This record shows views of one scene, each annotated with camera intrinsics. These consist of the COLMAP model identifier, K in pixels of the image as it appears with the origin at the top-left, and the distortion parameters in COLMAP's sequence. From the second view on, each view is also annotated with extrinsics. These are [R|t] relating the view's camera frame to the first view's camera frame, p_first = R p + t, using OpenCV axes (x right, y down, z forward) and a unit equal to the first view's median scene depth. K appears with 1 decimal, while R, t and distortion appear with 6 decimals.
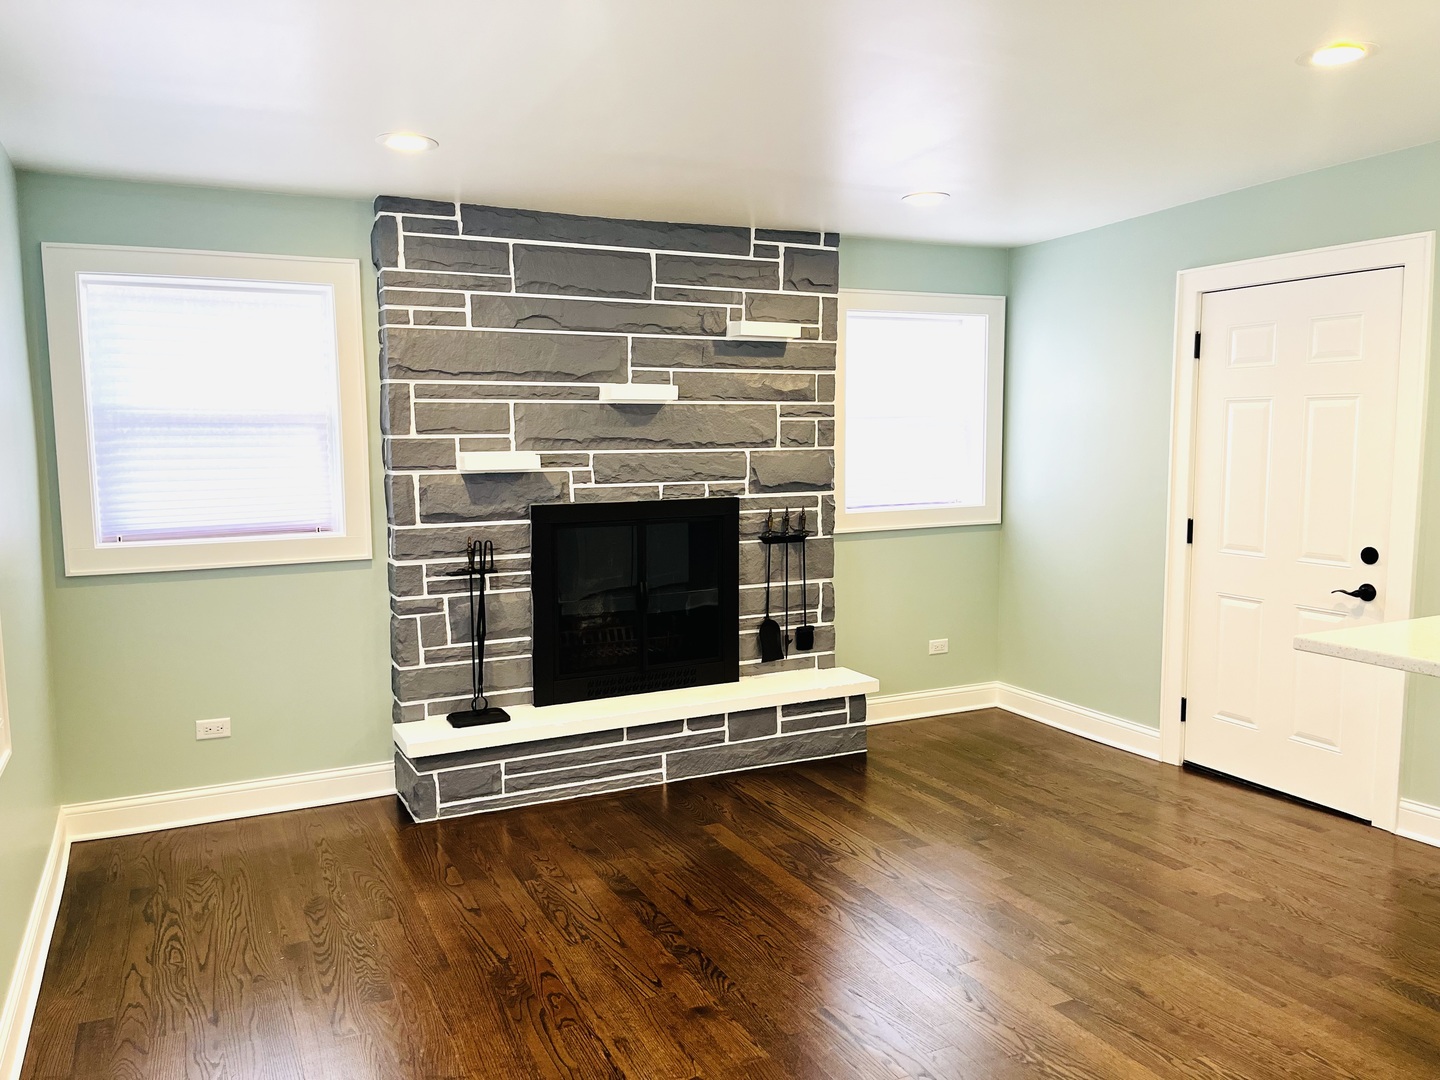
lens RADIAL K [[1076.1, 0, 720.0], [0, 1076.1, 540.0], [0, 0, 1]] dist [0.024320, -0.010288]
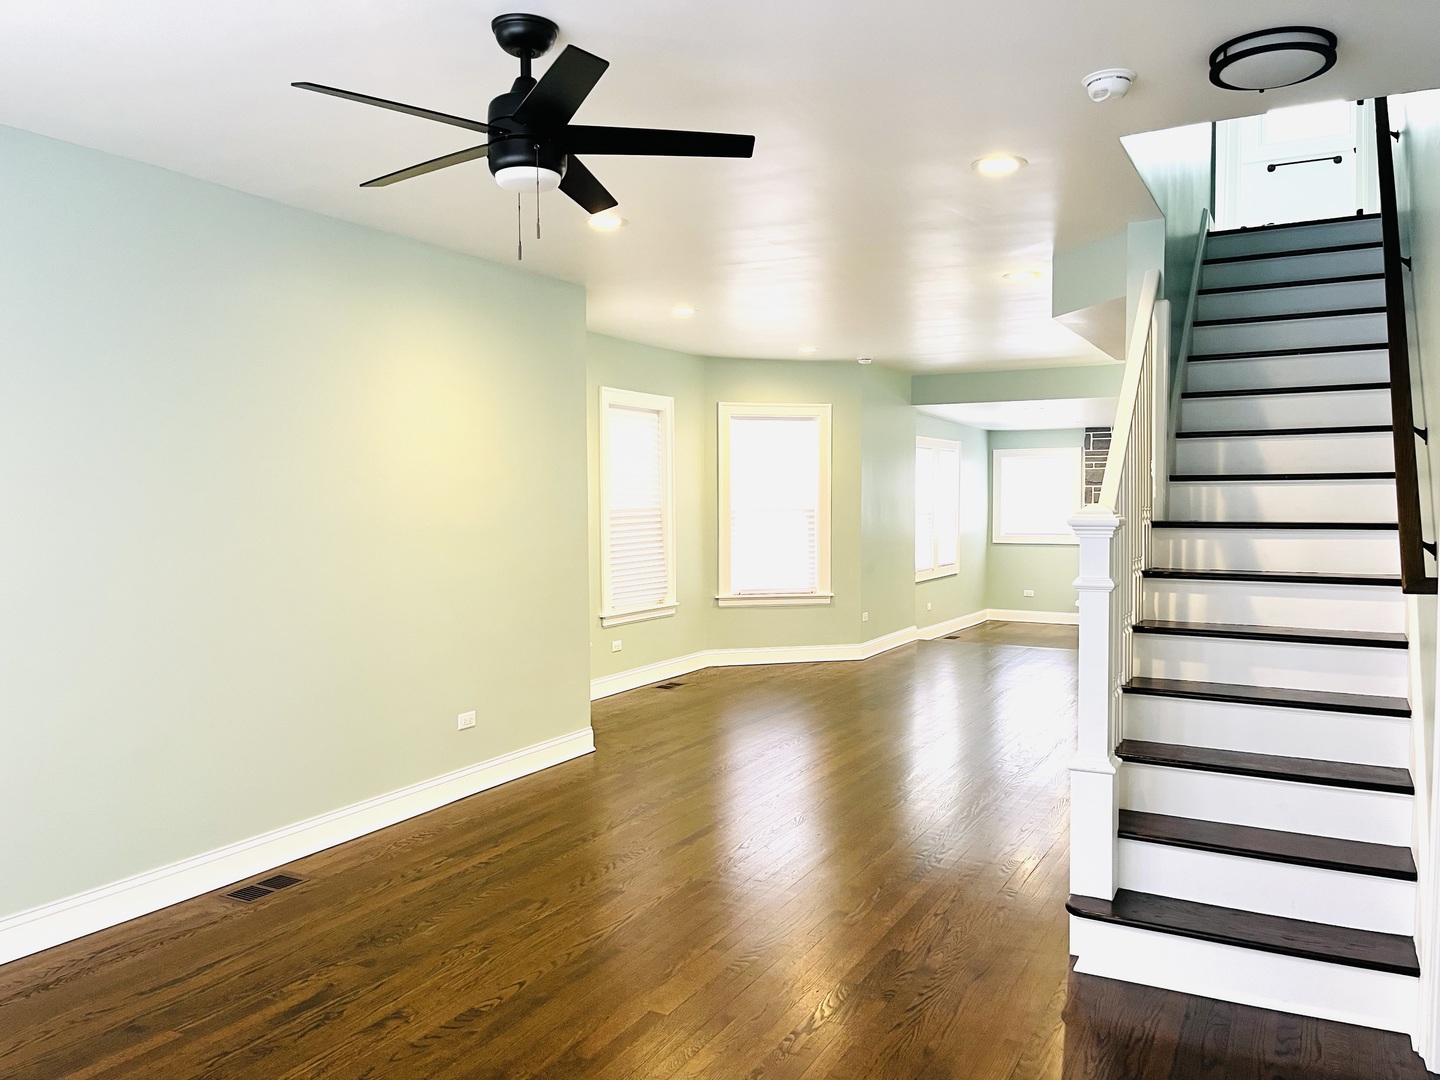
lens RADIAL K [[1074.4, 0, 706.2], [0, 1074.4, 537.4], [0, 0, 1]] dist [0.014321, -0.006903]
pose [[0.572245, 0.033612, -0.819394, 1.452799], [-0.085022, 0.996207, -0.018513, 0.133949], [0.815663, 0.080261, 0.572932, -1.483862]]
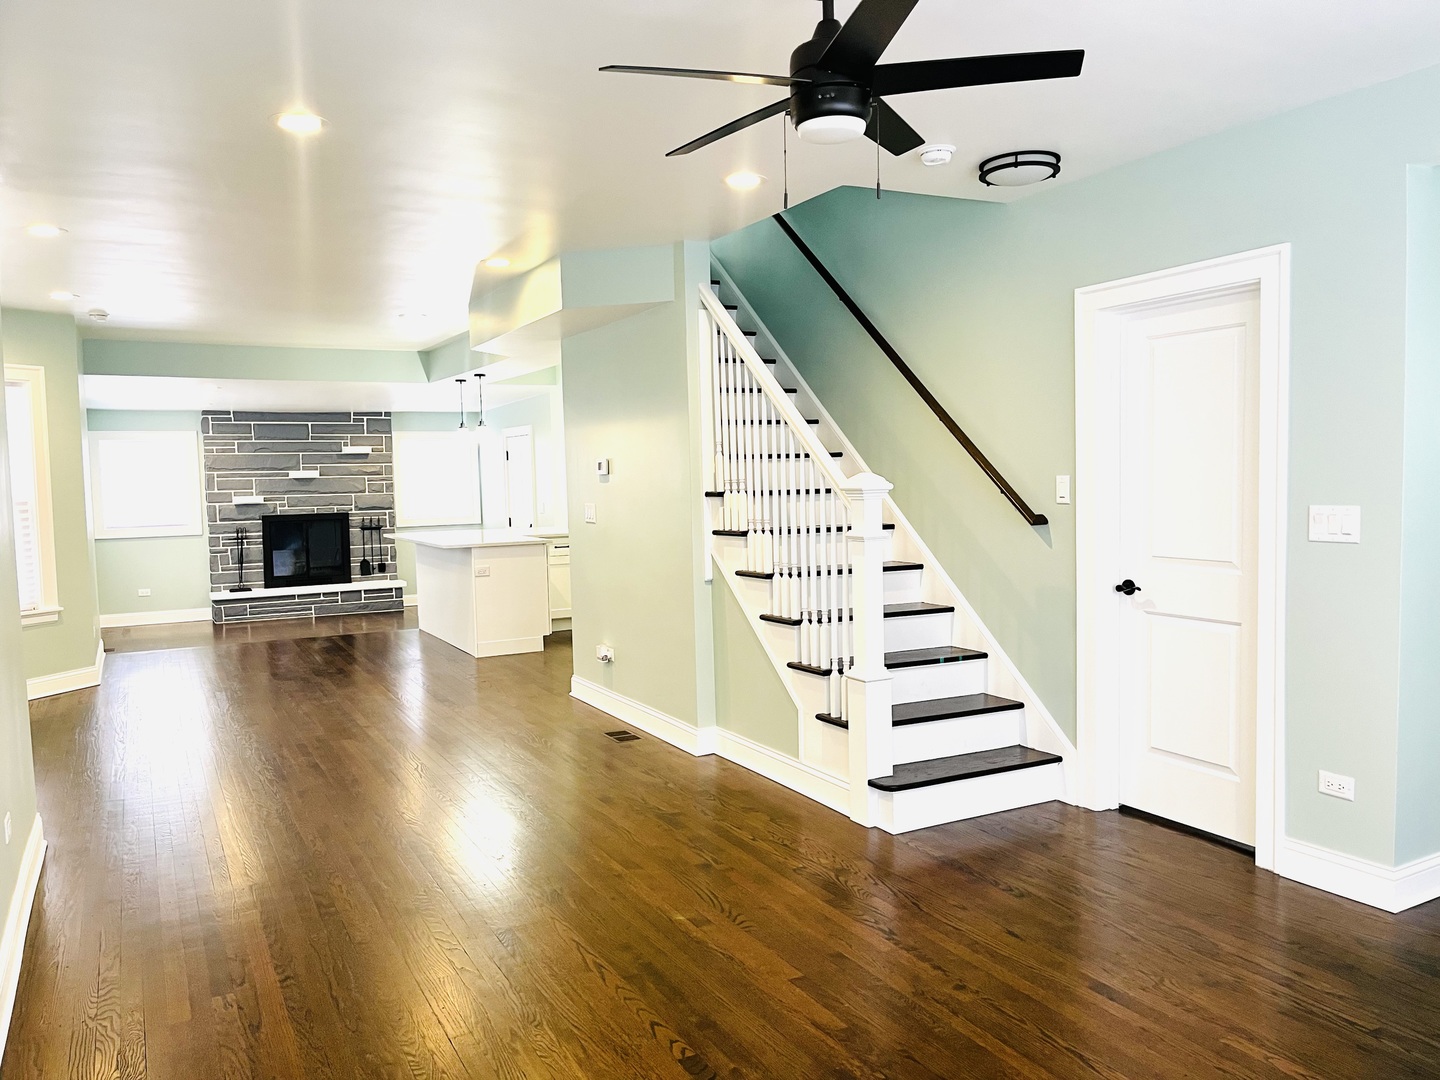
lens RADIAL K [[1076.1, 0, 720.0], [0, 1076.1, 540.0], [0, 0, 1]] dist [0.024320, -0.010288]
pose [[0.999607, -0.015552, 0.023342, 0.913960], [0.016542, 0.998945, -0.042829, 0.165275], [-0.022652, 0.043198, 0.998810, -1.758613]]
